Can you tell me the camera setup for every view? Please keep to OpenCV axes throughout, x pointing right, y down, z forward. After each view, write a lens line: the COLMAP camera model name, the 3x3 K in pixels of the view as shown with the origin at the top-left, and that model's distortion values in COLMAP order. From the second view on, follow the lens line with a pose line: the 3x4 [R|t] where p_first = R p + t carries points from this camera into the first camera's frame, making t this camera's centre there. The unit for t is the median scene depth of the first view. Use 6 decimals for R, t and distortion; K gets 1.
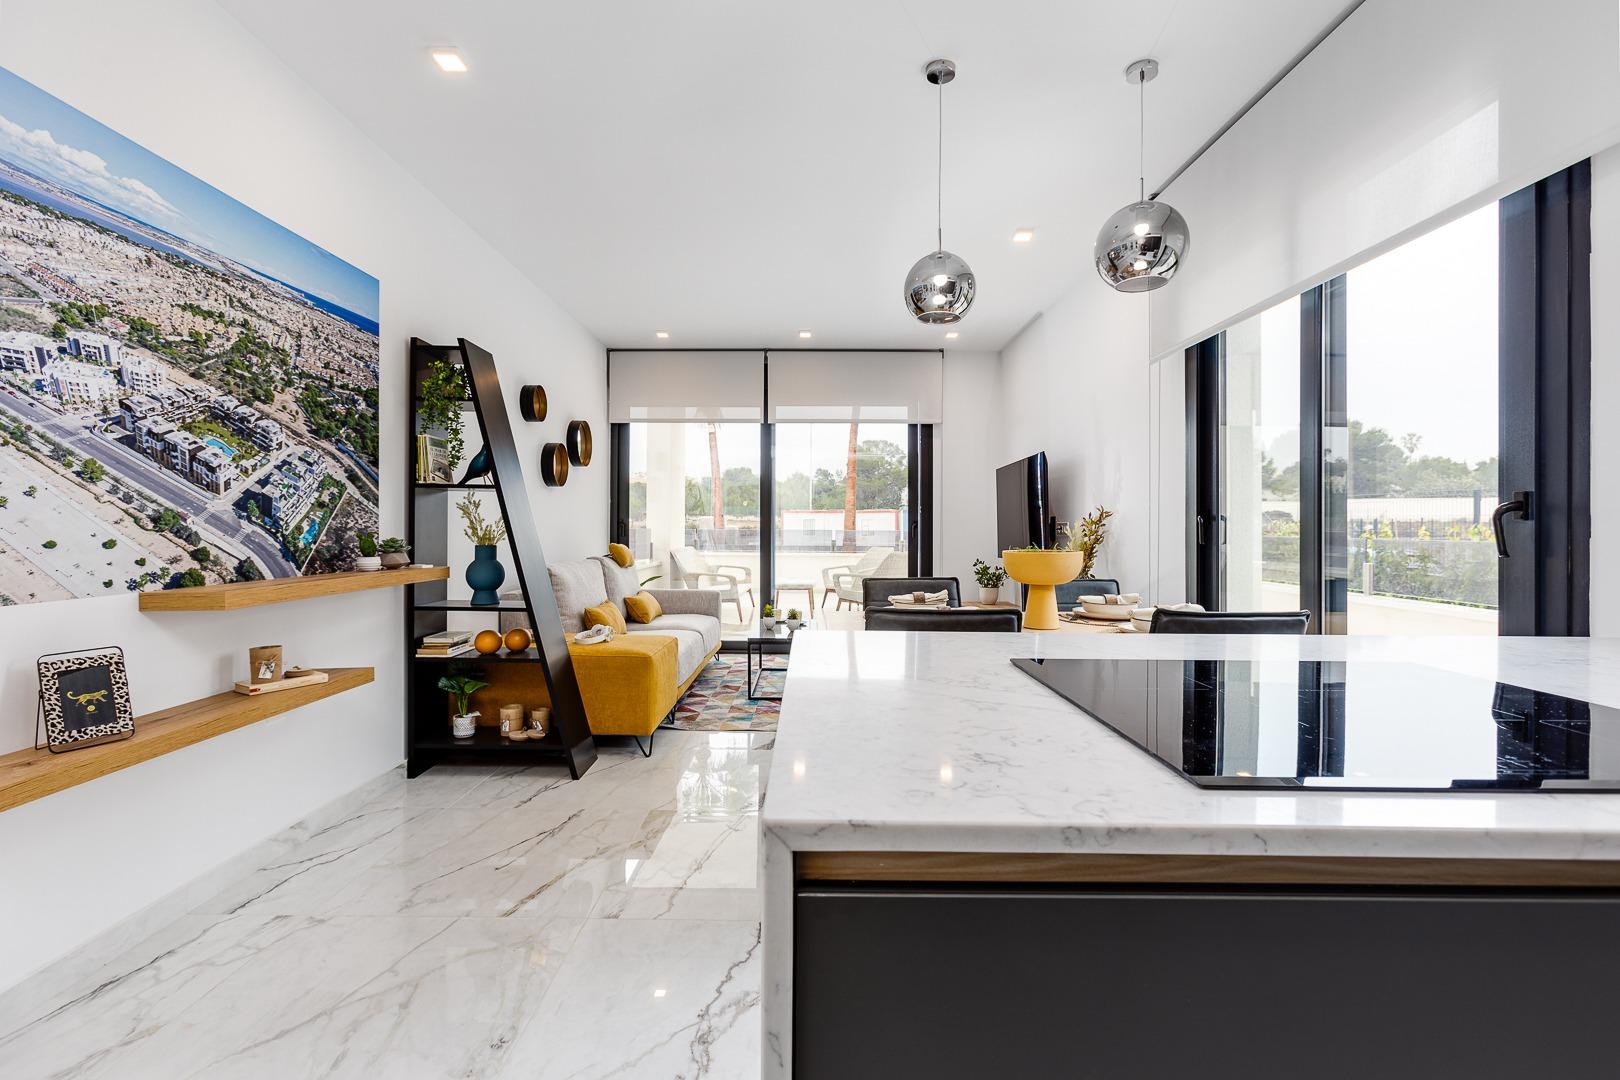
lens RADIAL K [[729.4, 0, 806.3], [0, 729.4, 525.3], [0, 0, 1]] dist [-0.010696, 0.005647]
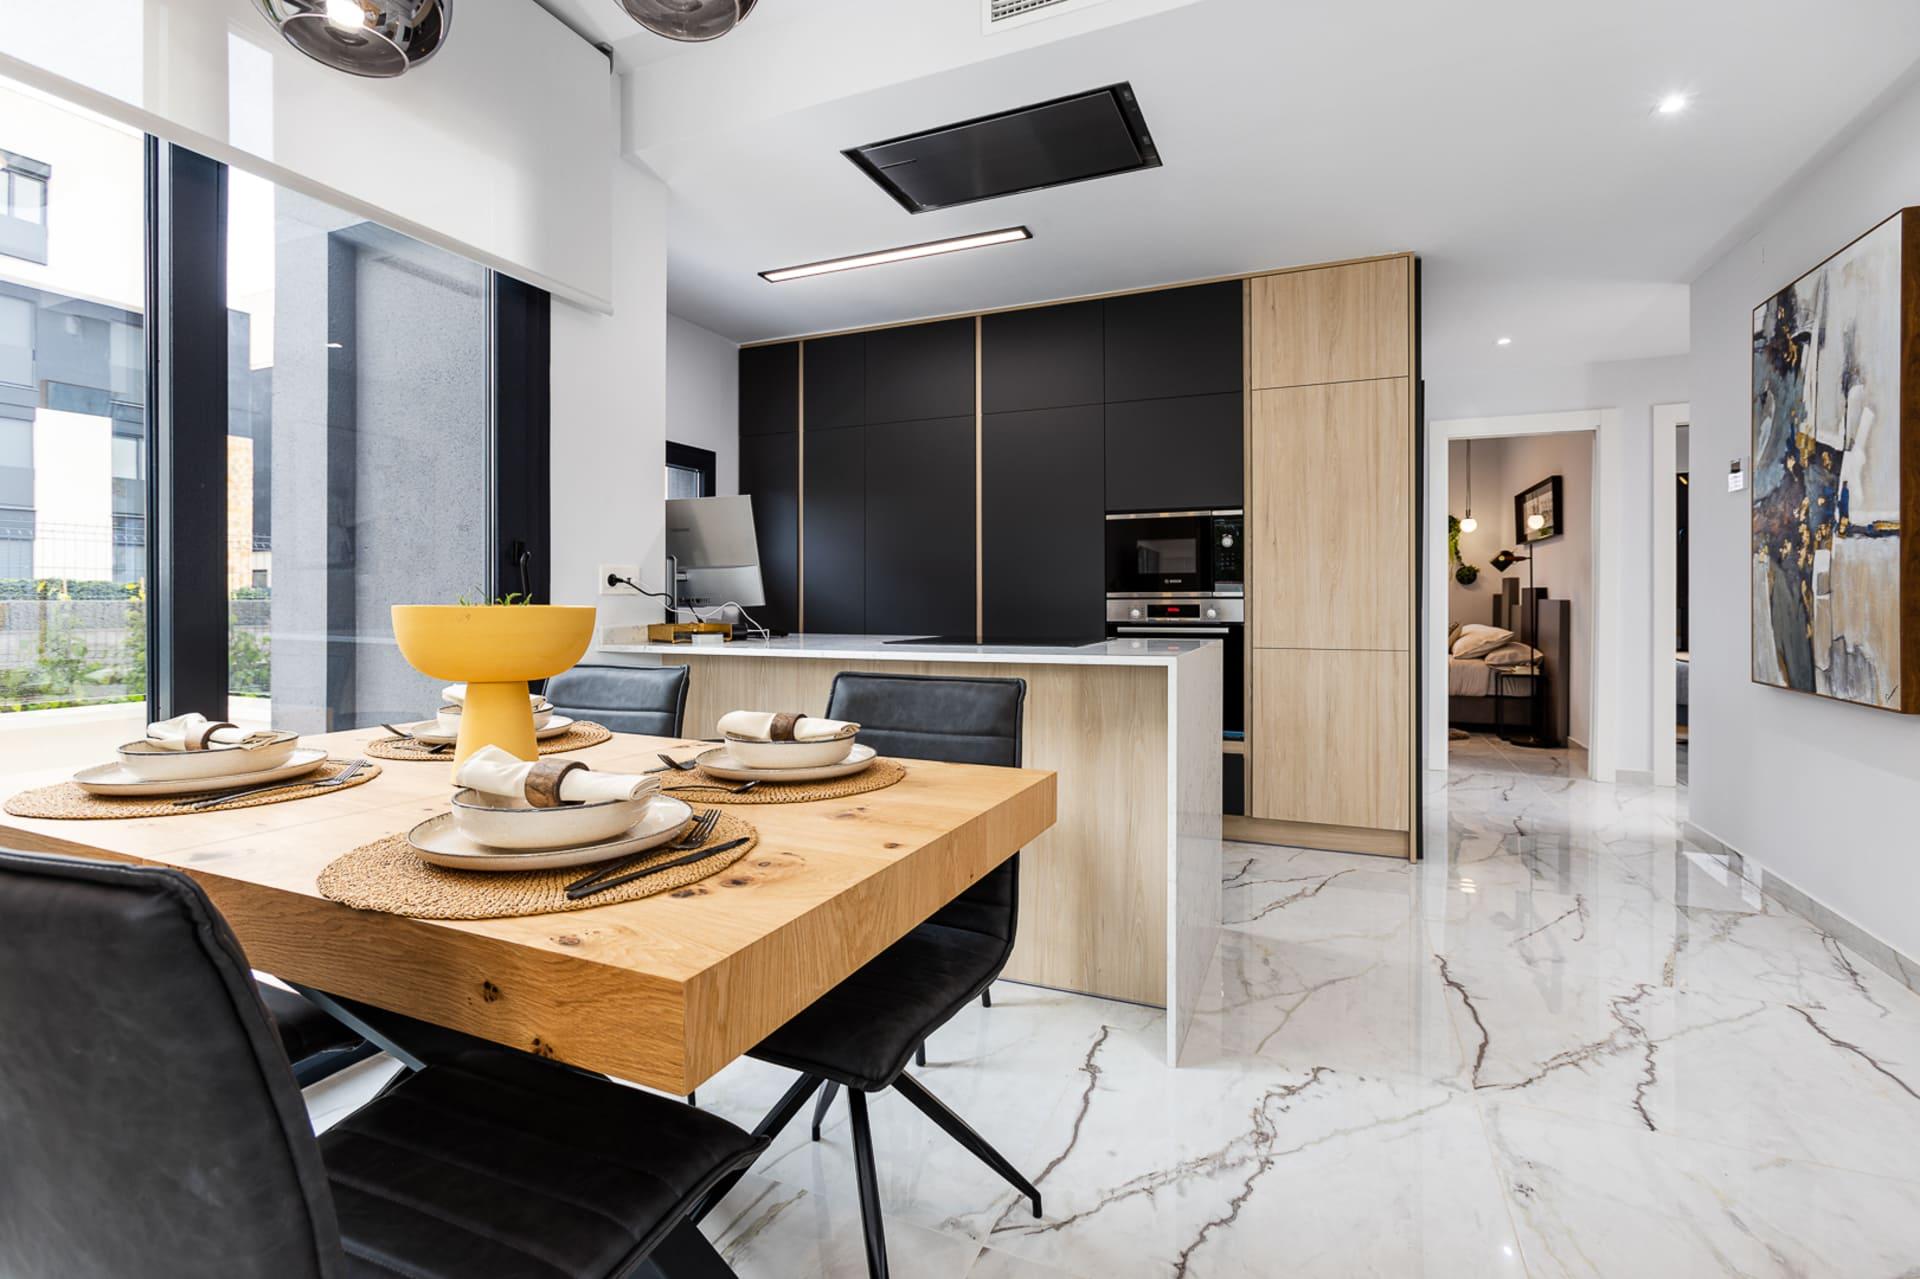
lens RADIAL K [[864.5, 0, 960.0], [0, 864.5, 598.7], [0, 0, 1]] dist [-0.010696, 0.005647]
pose [[-0.920106, -0.004256, 0.391645, -0.098828], [-0.005744, 0.999980, -0.002628, 0.023433], [-0.391626, -0.004667, -0.920112, 0.998048]]
